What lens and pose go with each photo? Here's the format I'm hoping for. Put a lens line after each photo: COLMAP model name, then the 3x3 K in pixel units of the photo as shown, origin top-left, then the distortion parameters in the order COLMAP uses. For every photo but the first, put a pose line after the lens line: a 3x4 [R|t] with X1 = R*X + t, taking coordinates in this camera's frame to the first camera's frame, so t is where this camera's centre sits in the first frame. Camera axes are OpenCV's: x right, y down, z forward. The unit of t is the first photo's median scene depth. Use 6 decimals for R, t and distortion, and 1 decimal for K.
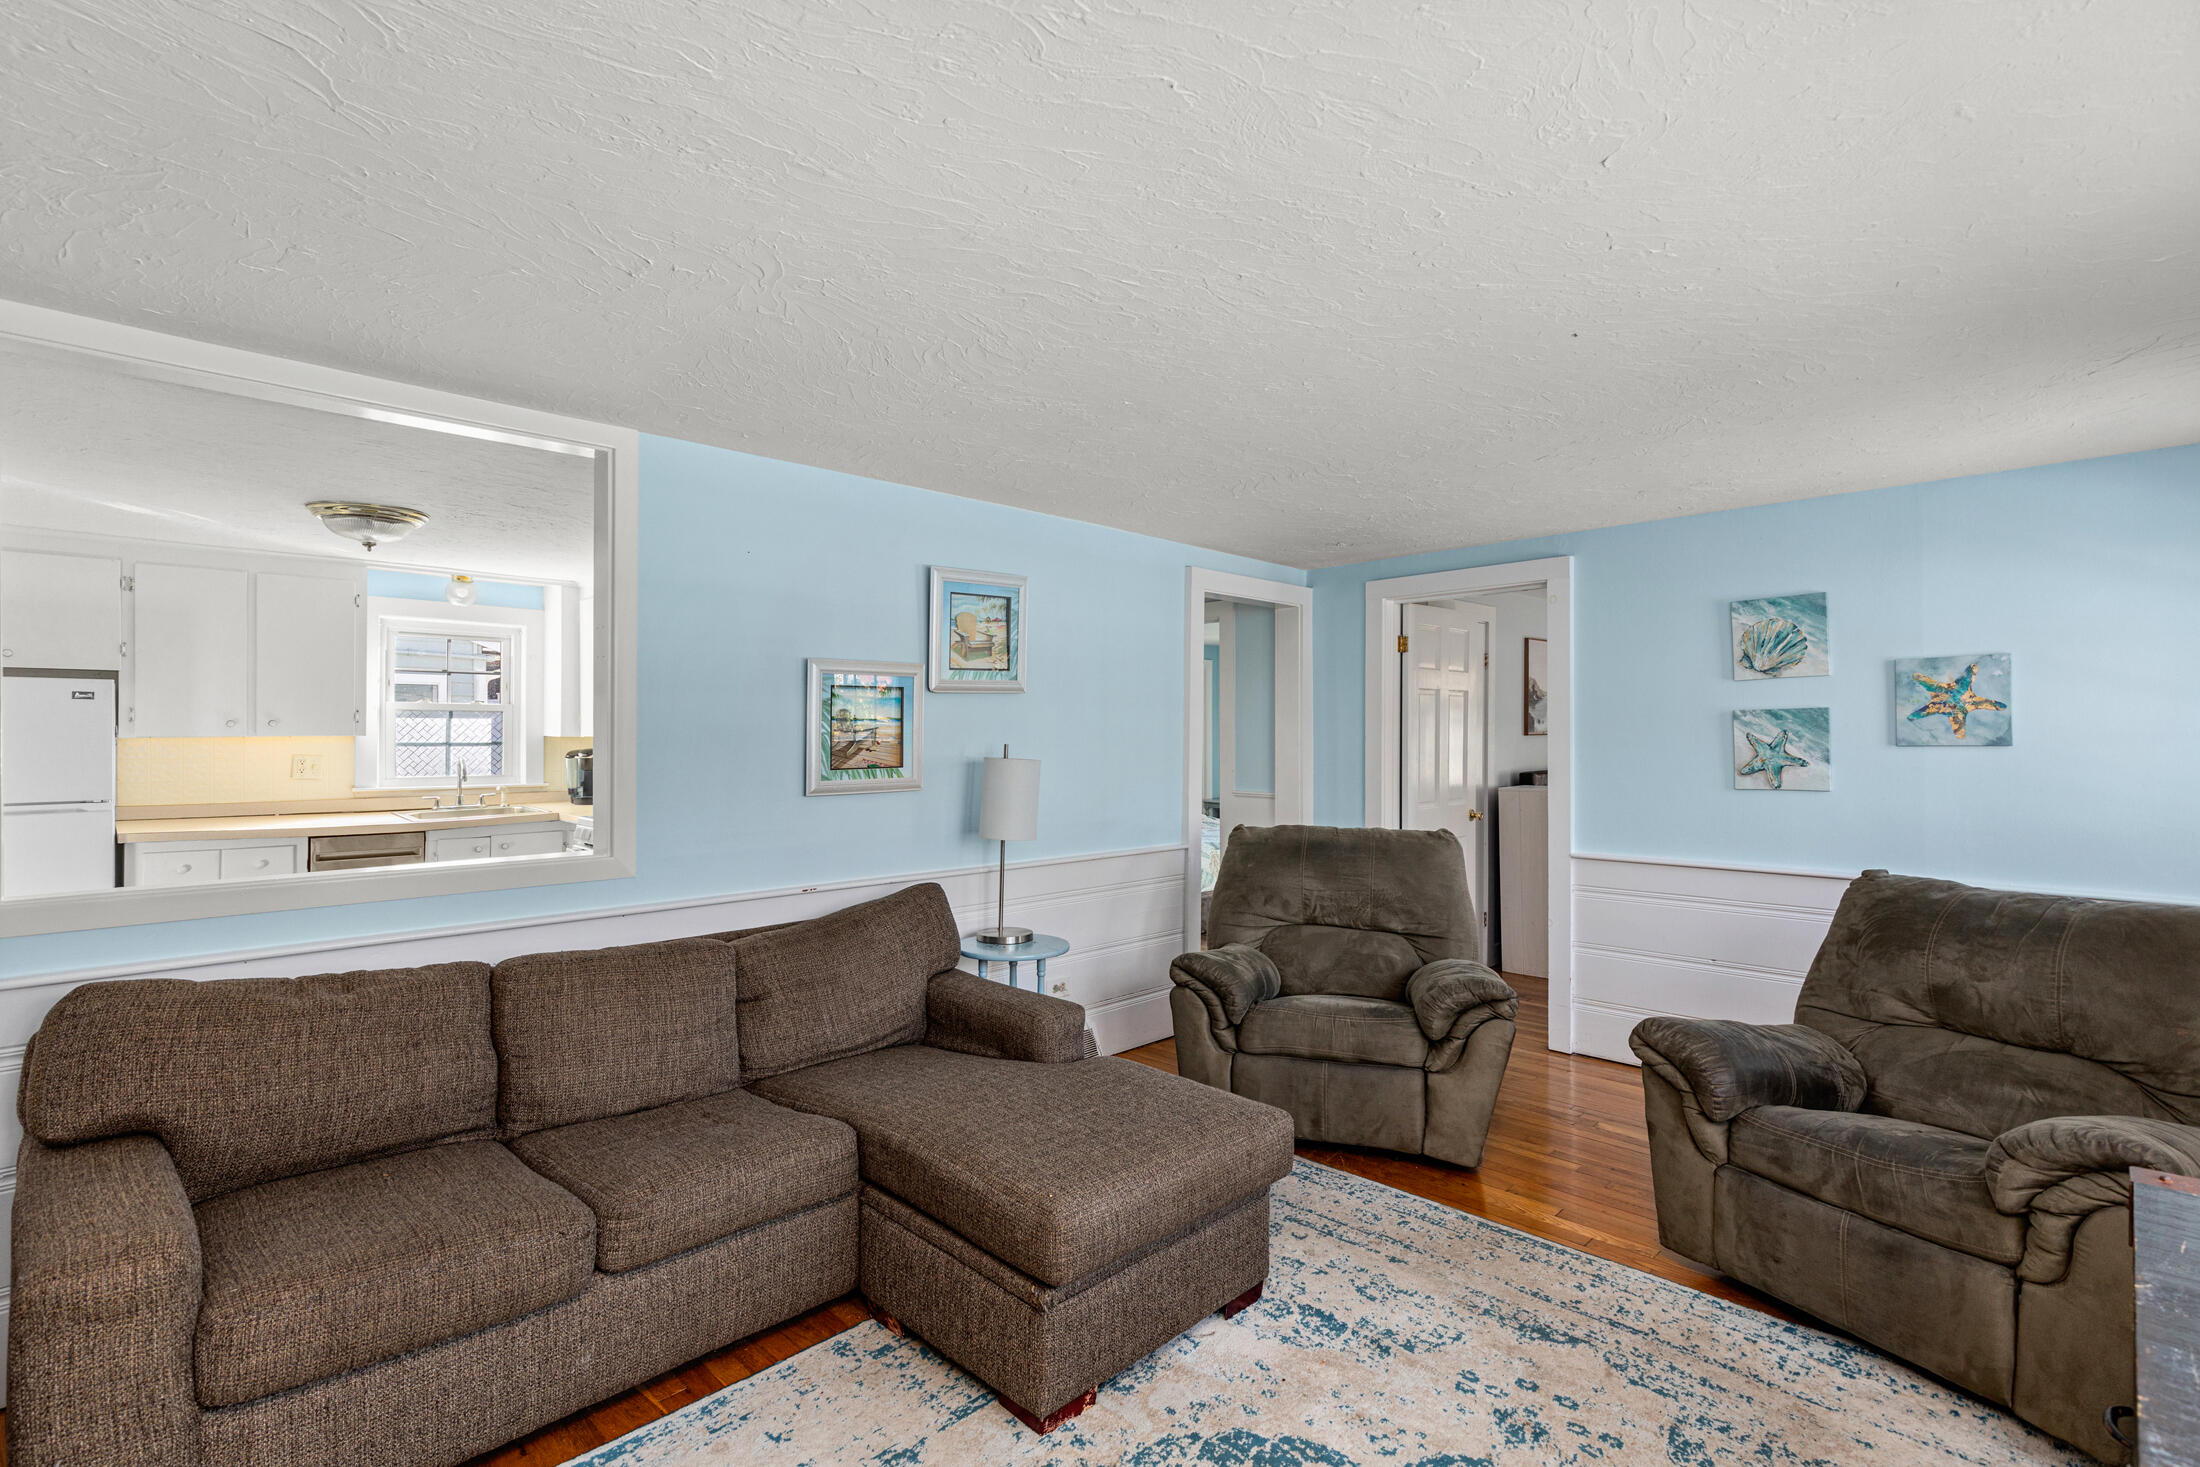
lens RADIAL K [[1015.6, 0, 1108.2], [0, 1015.6, 731.3], [0, 0, 1]] dist [0.002259, -0.000931]
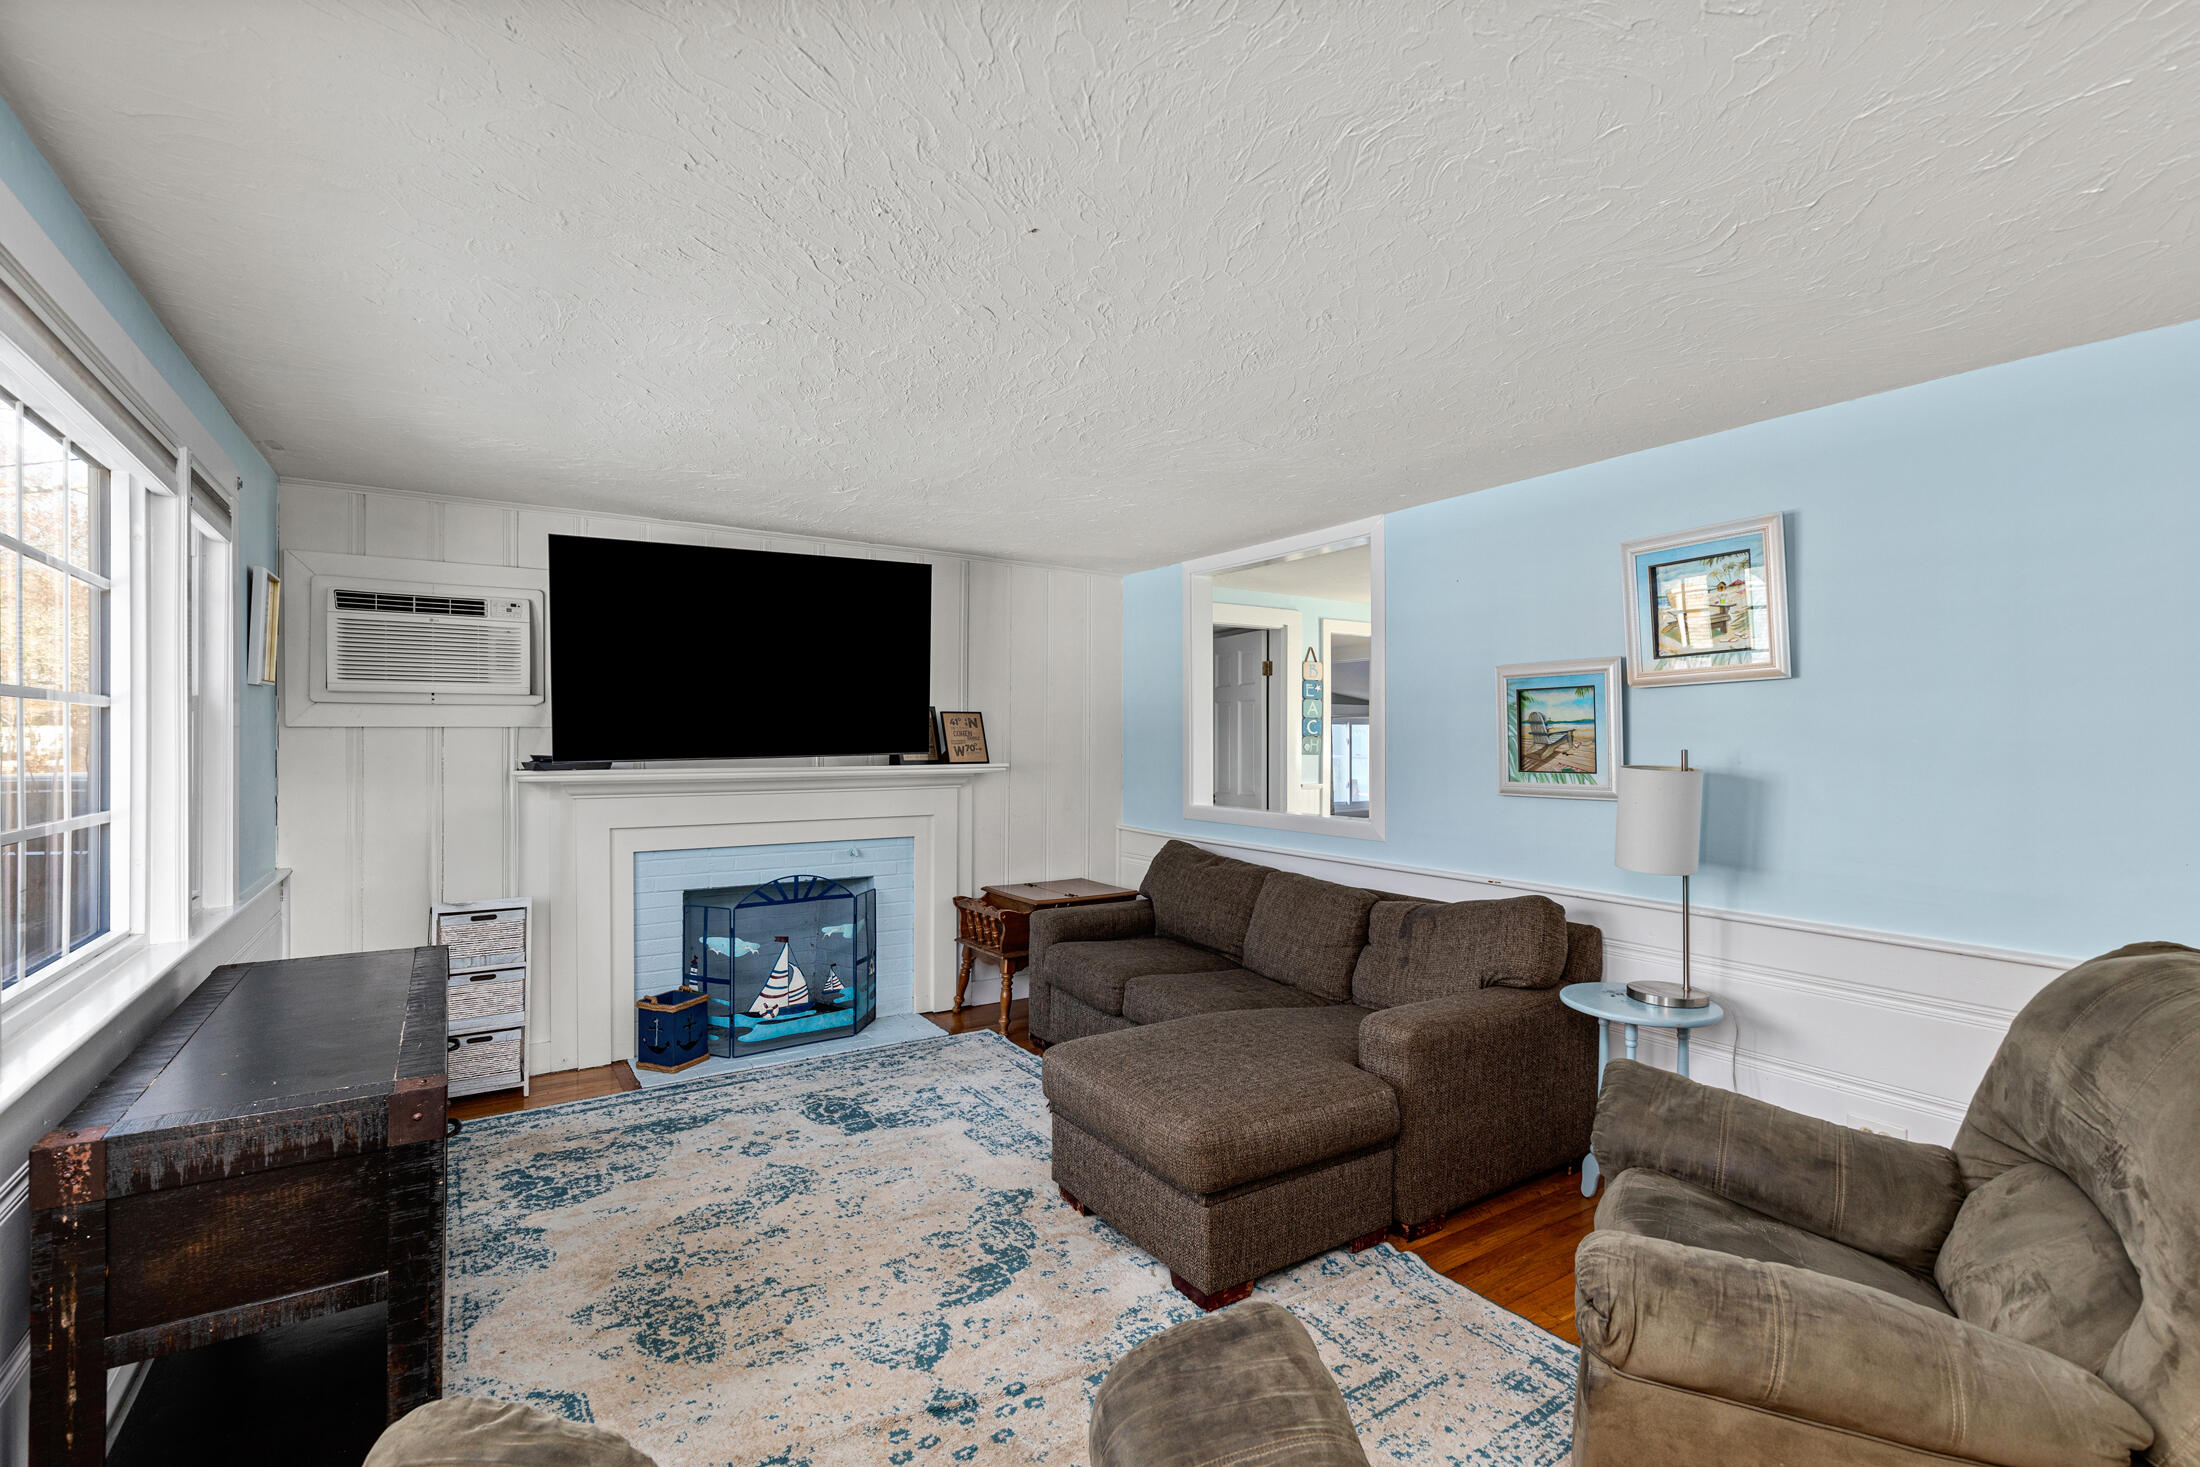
lens RADIAL K [[987.9, 0, 1110.7], [0, 987.9, 738.3], [0, 0, 1]] dist [0.009682, -0.000378]
pose [[-0.199446, -0.004000, -0.979901, 0.820002], [0.000836, 0.999991, -0.004252, 0.008181], [0.979908, -0.001667, -0.199441, 0.818659]]
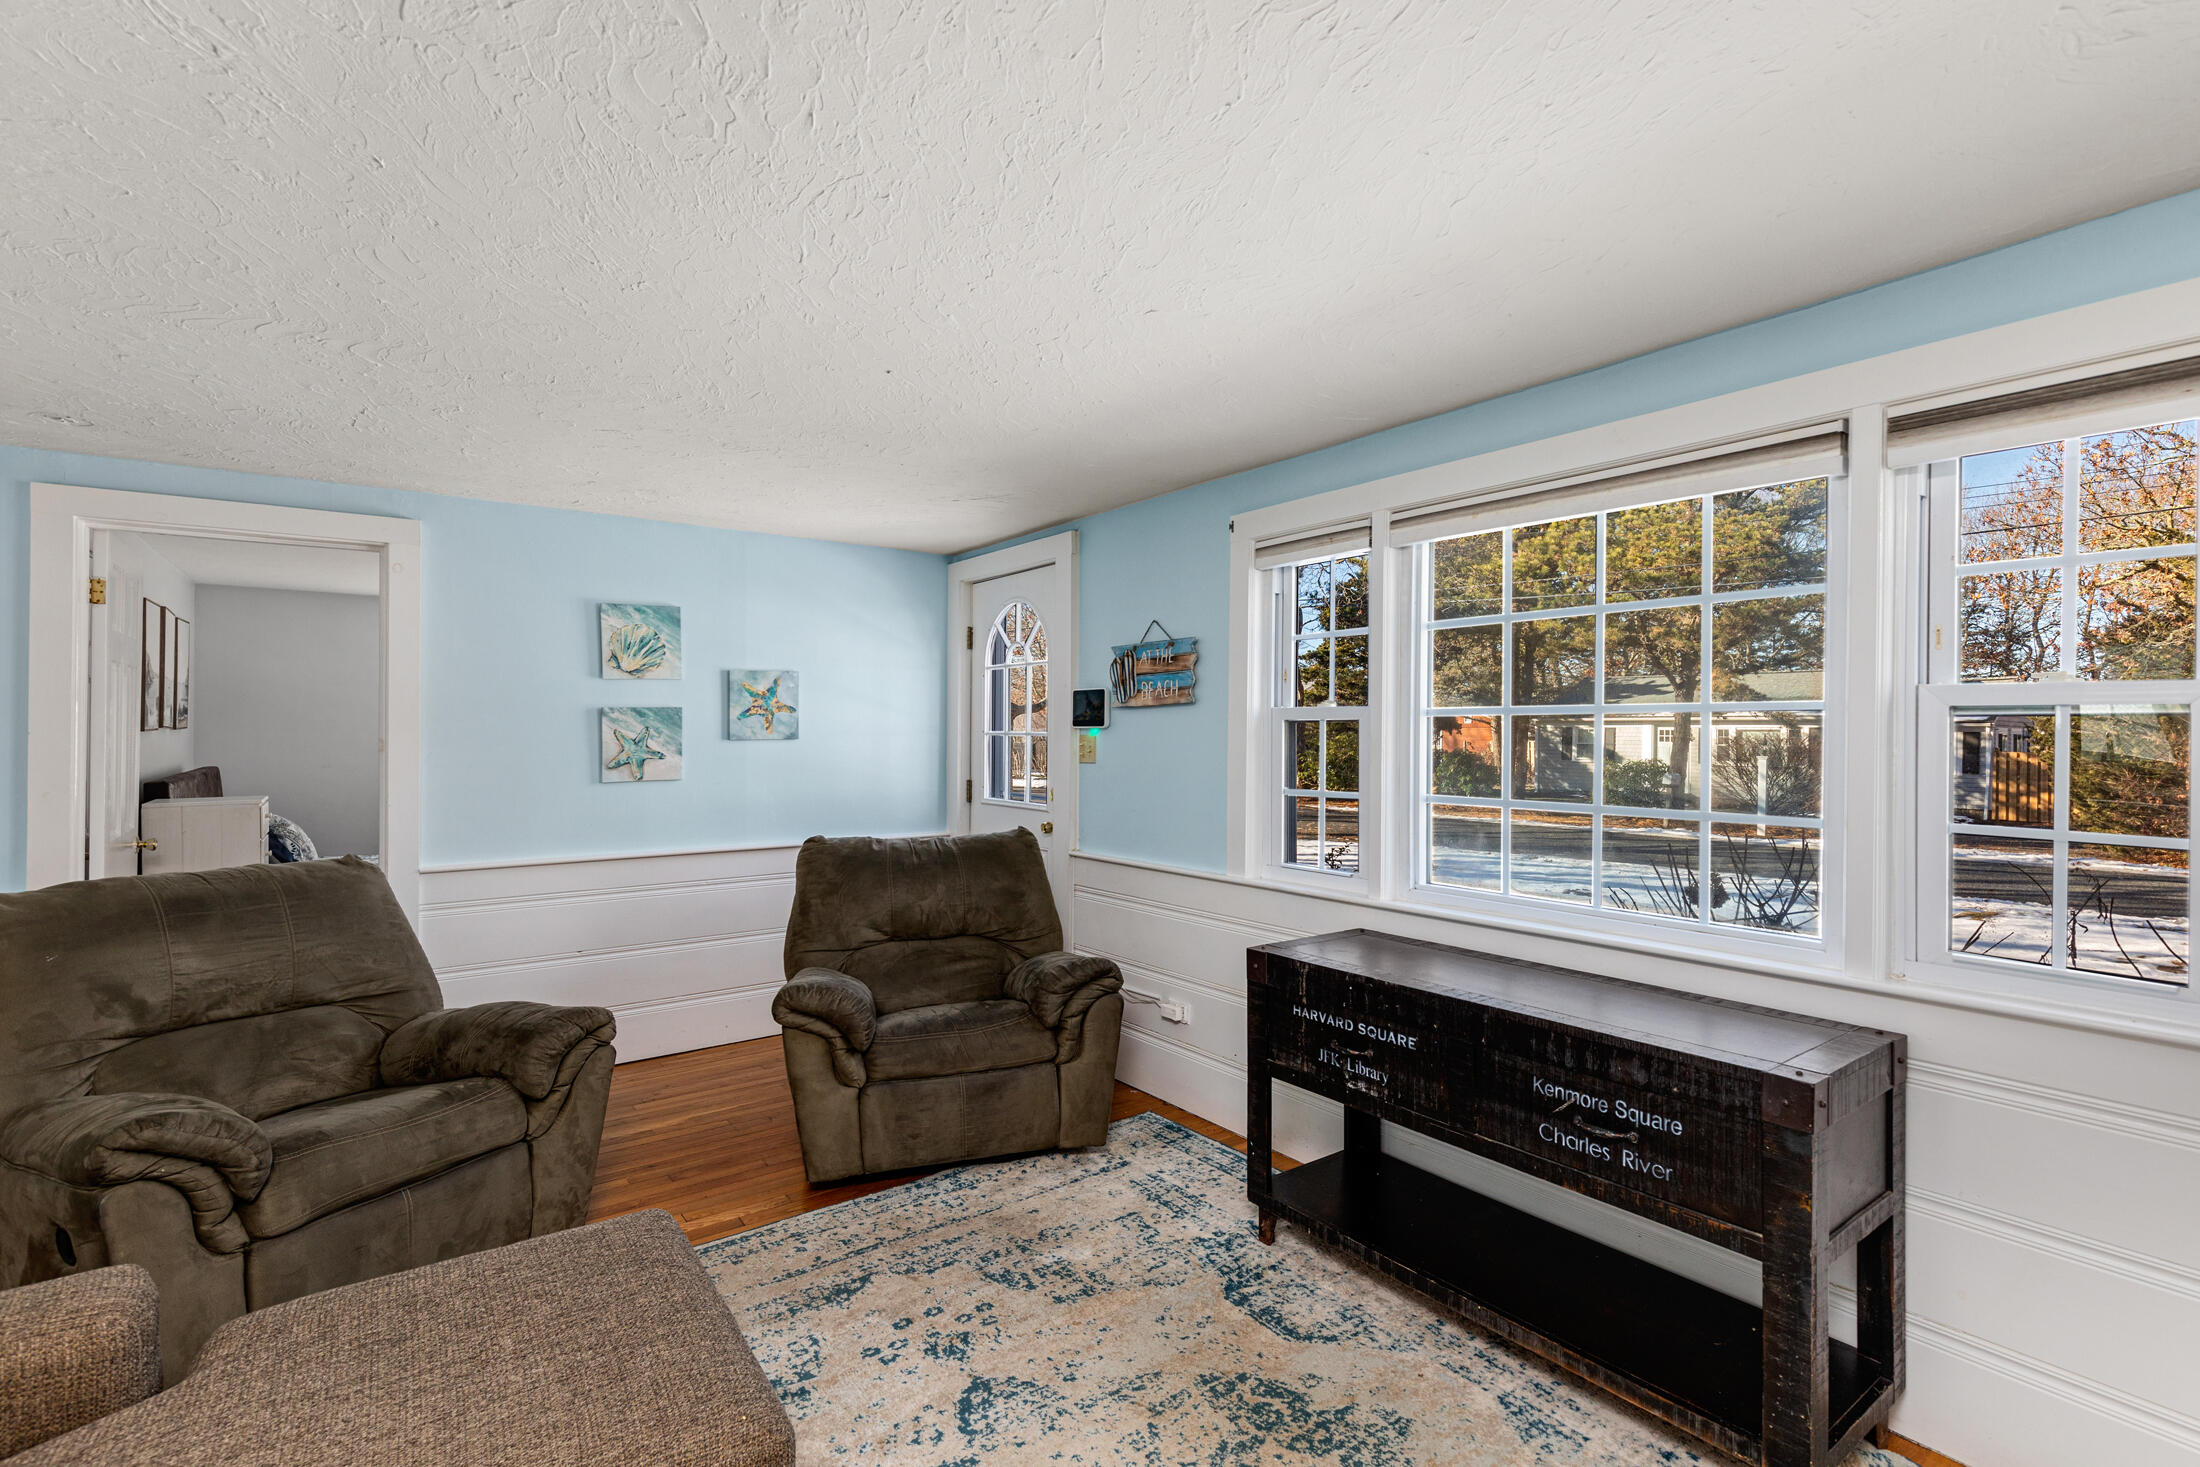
lens RADIAL K [[1015.6, 0, 1108.2], [0, 1015.6, 731.3], [0, 0, 1]] dist [0.002259, -0.000931]
pose [[0.142516, 0.001392, 0.989791, -0.412118], [-0.006035, 0.999982, -0.000538, 0.001804], [-0.989774, -0.005897, 0.142522, 0.402315]]
